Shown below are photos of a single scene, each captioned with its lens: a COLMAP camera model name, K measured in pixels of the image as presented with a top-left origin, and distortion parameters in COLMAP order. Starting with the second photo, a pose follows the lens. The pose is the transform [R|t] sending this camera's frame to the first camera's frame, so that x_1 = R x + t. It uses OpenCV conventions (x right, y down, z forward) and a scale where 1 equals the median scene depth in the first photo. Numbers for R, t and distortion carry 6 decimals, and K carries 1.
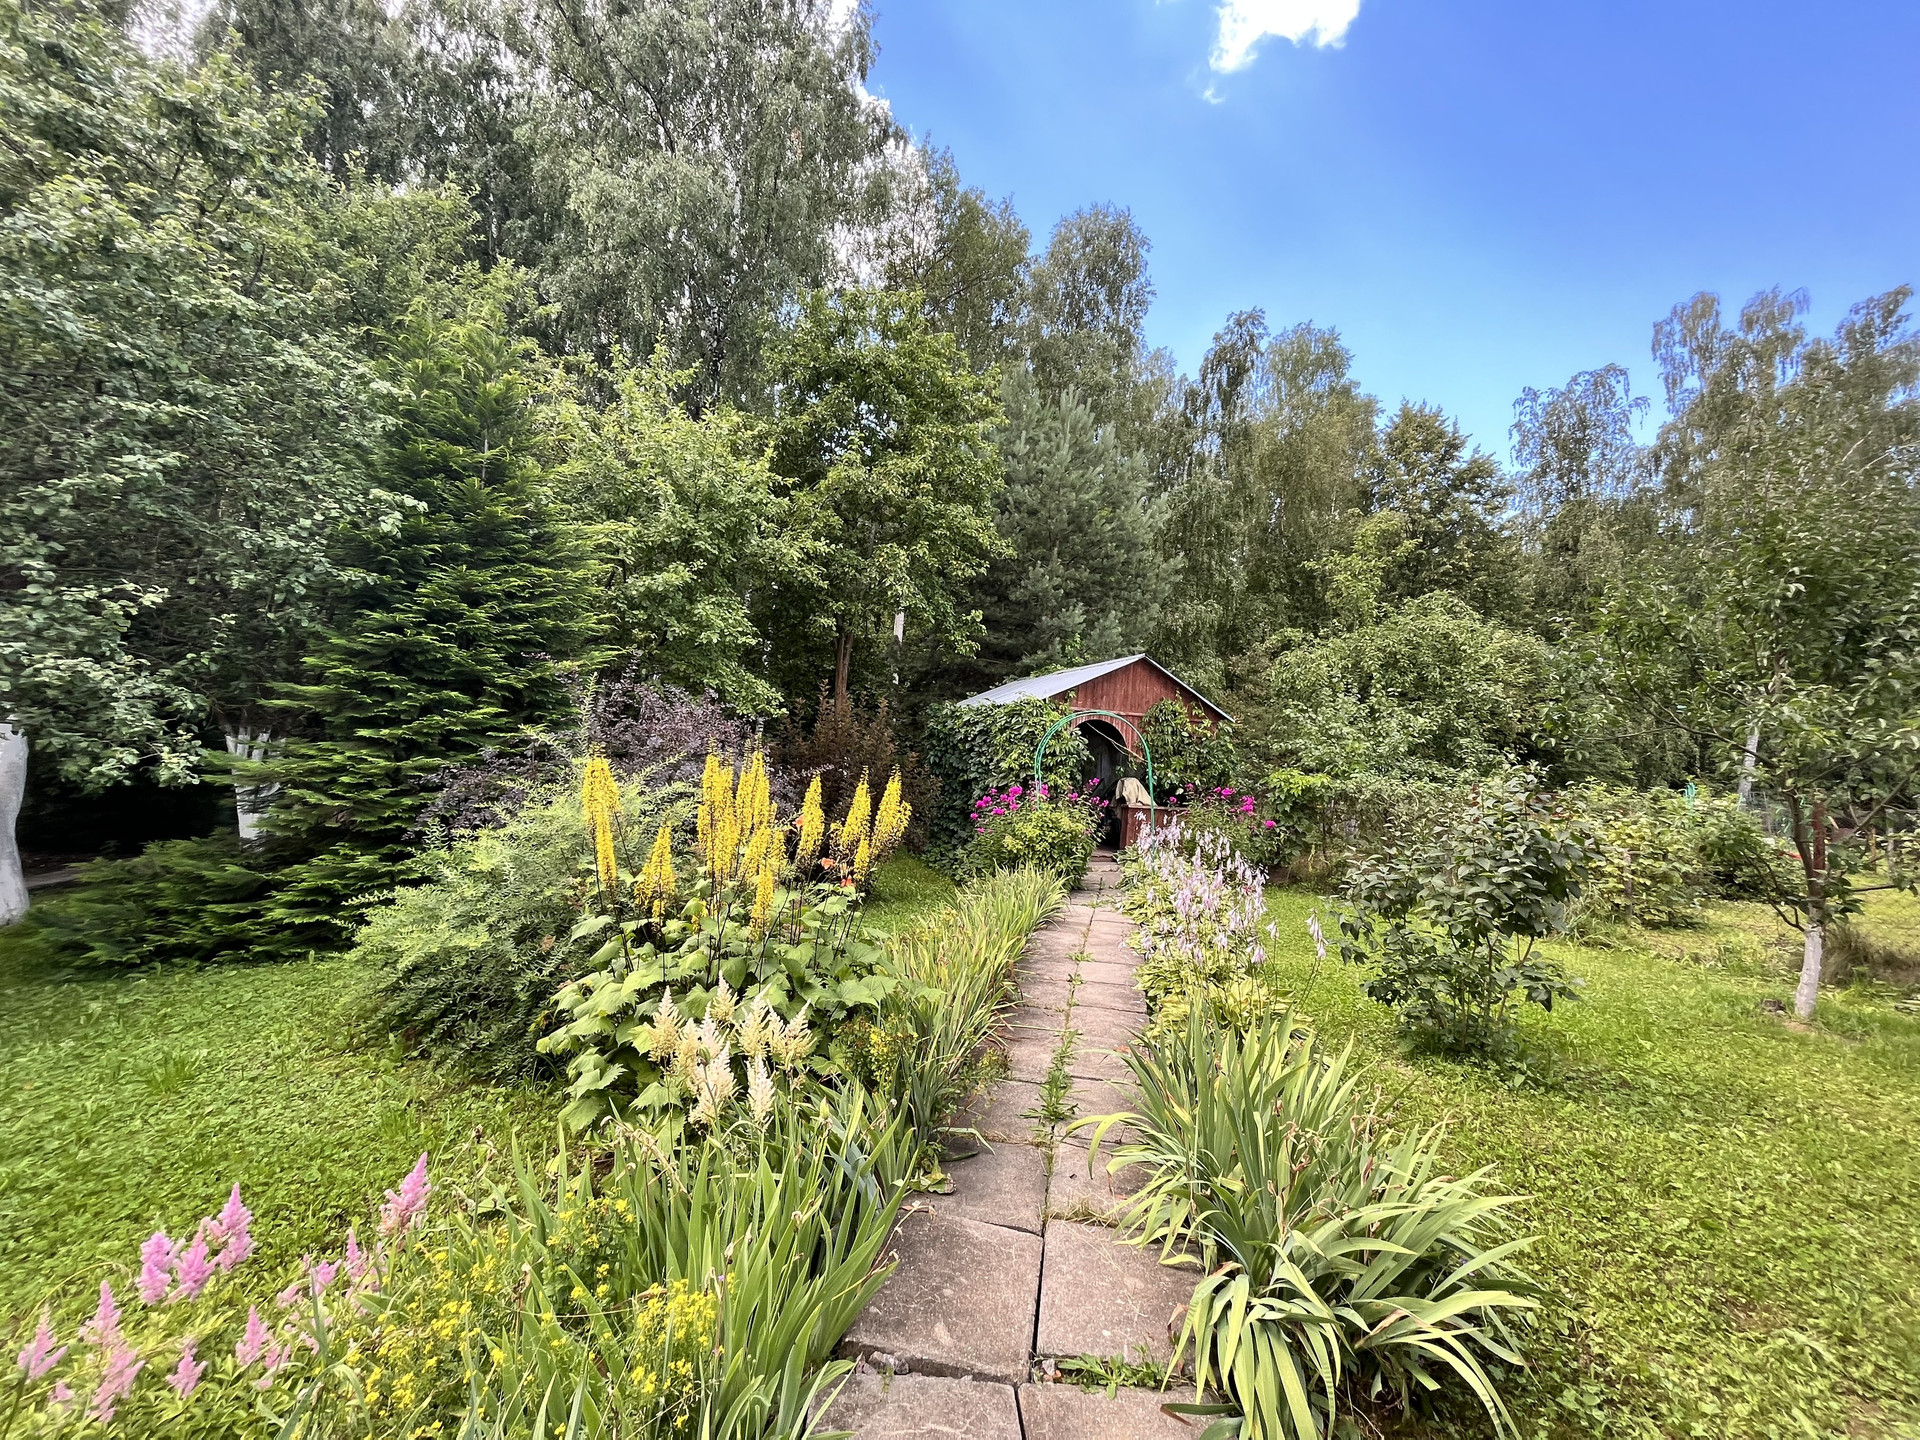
lens RADIAL K [[773.6, 0, 953.9], [0, 773.6, 710.8], [0, 0, 1]] dist [-0.002187, 0.000036]
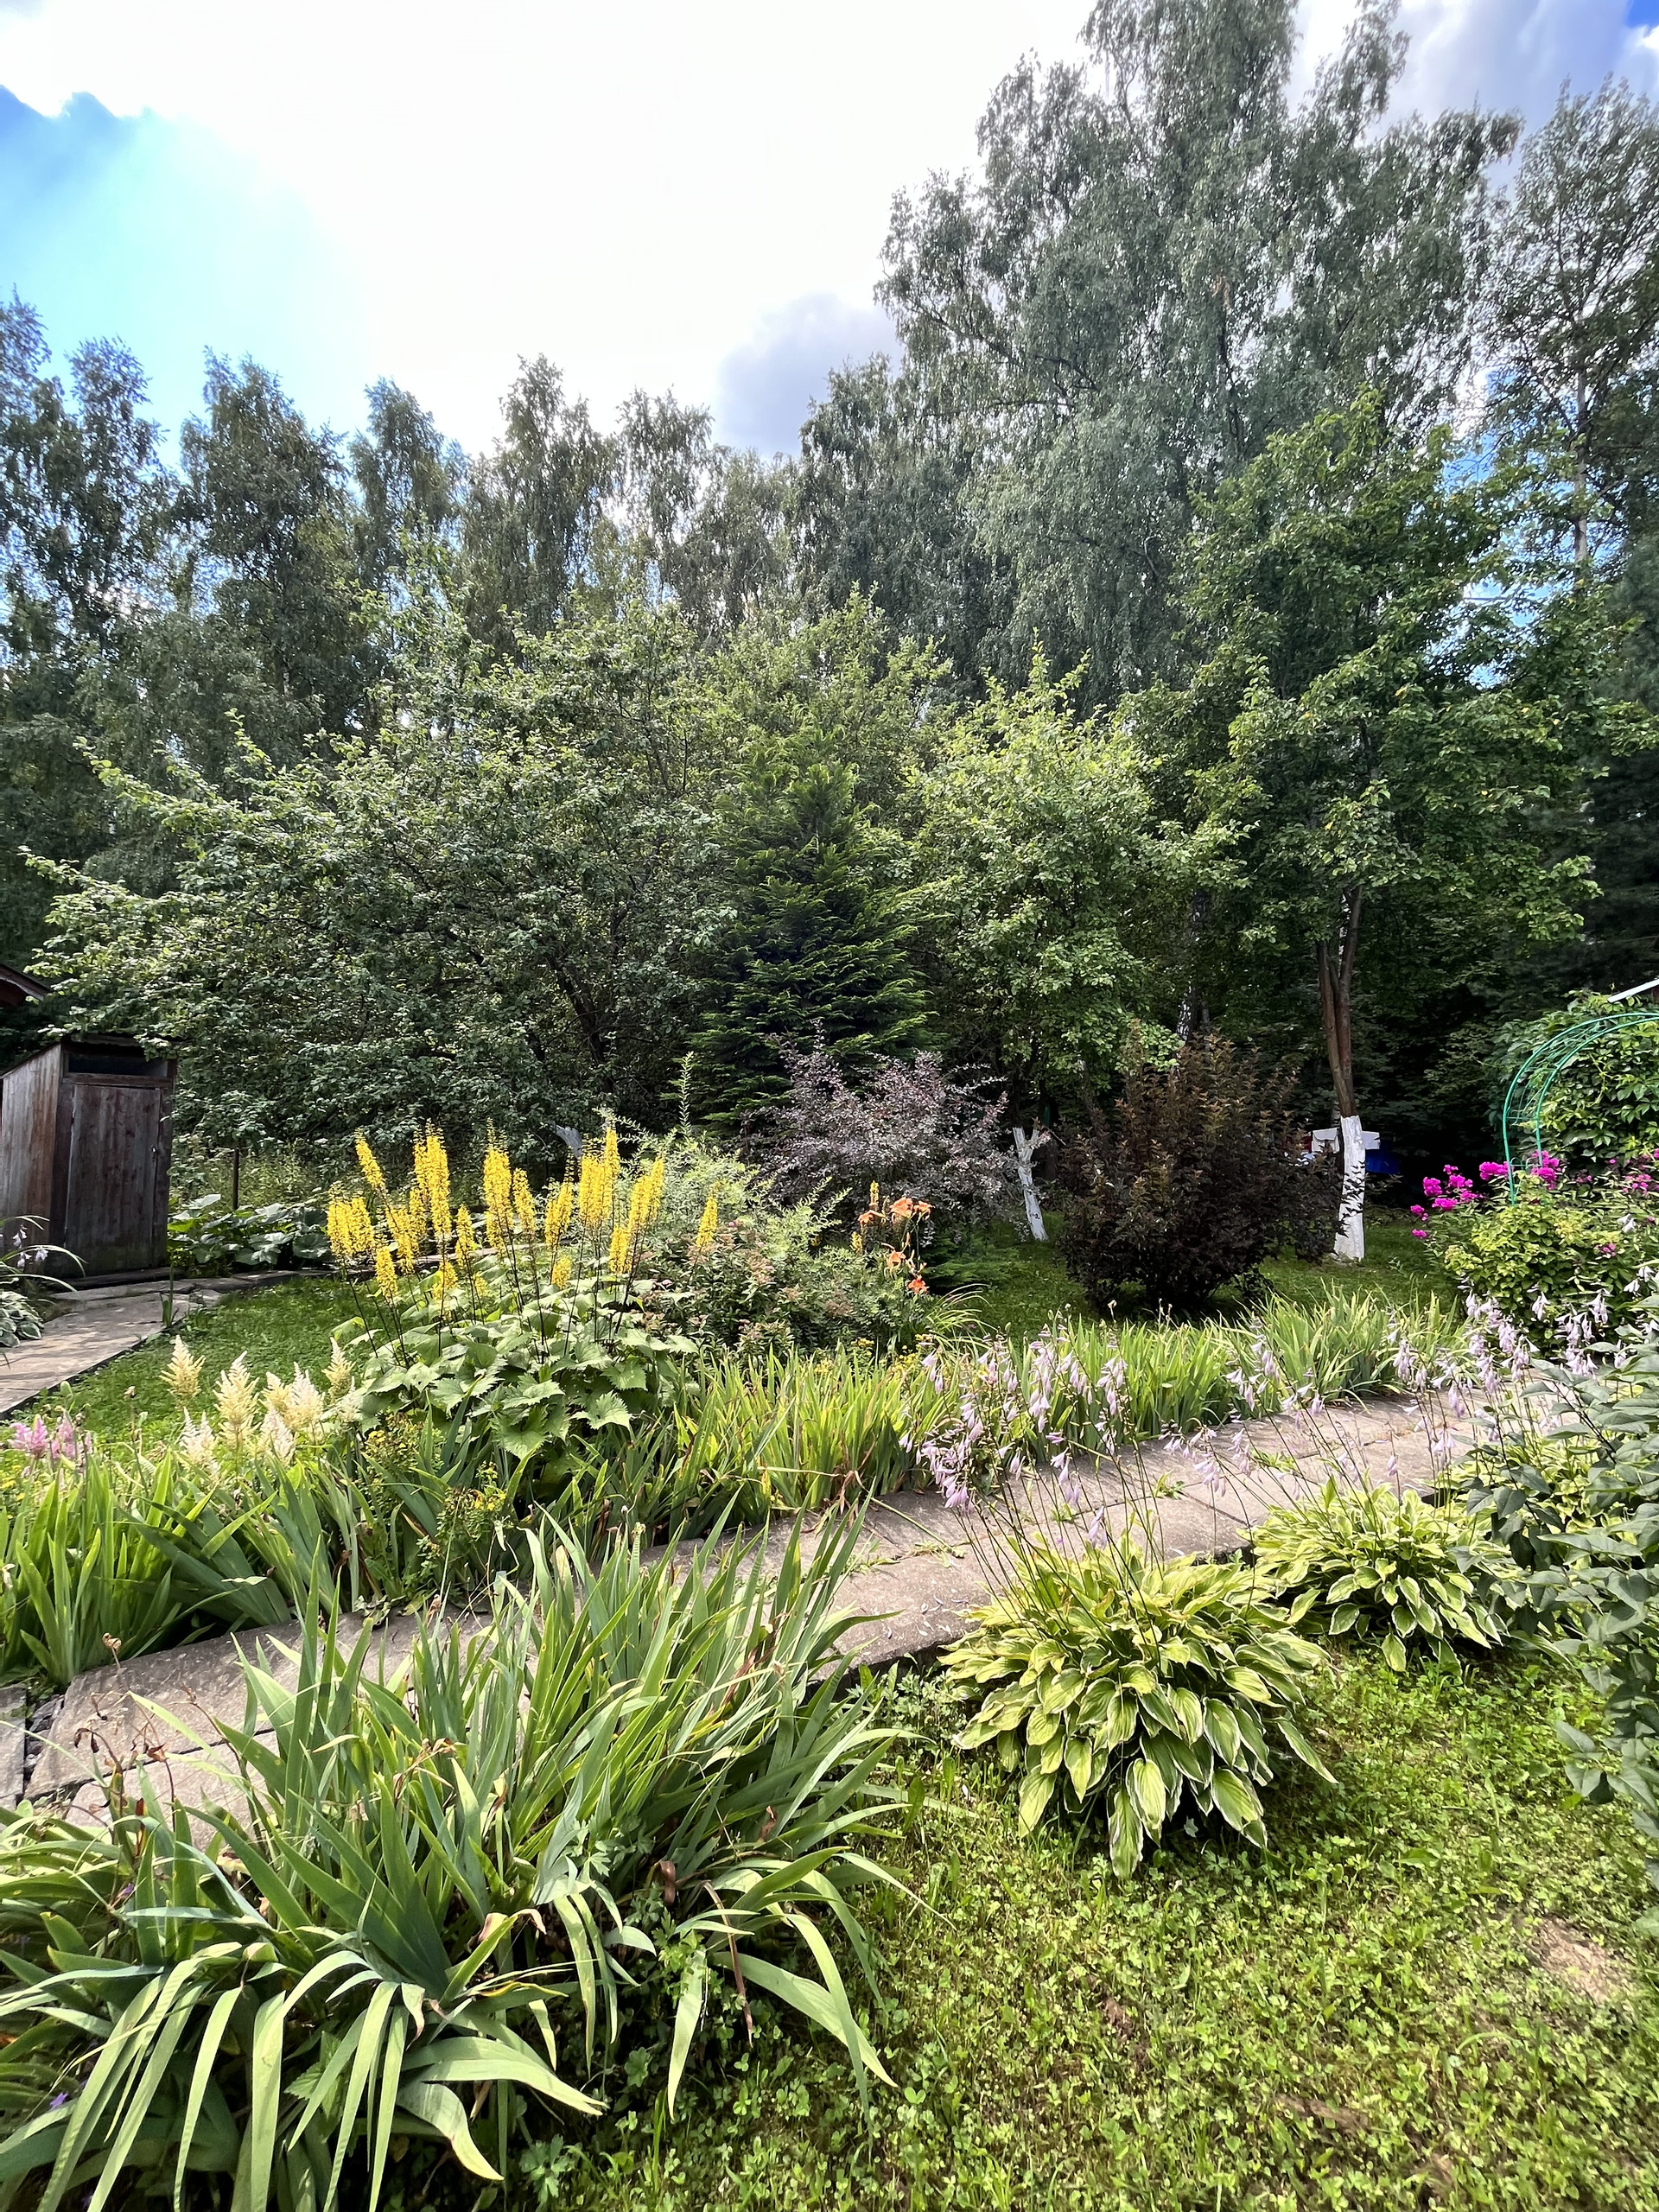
lens RADIAL K [[891.2, 0, 837.9], [0, 891.2, 1098.9], [0, 0, 1]] dist [-0.002187, 0.000036]
pose [[0.647113, -0.054672, -0.760431, 0.214489], [0.081166, 0.996697, -0.002589, 0.010310], [0.758061, -0.060045, 0.649413, 0.160108]]
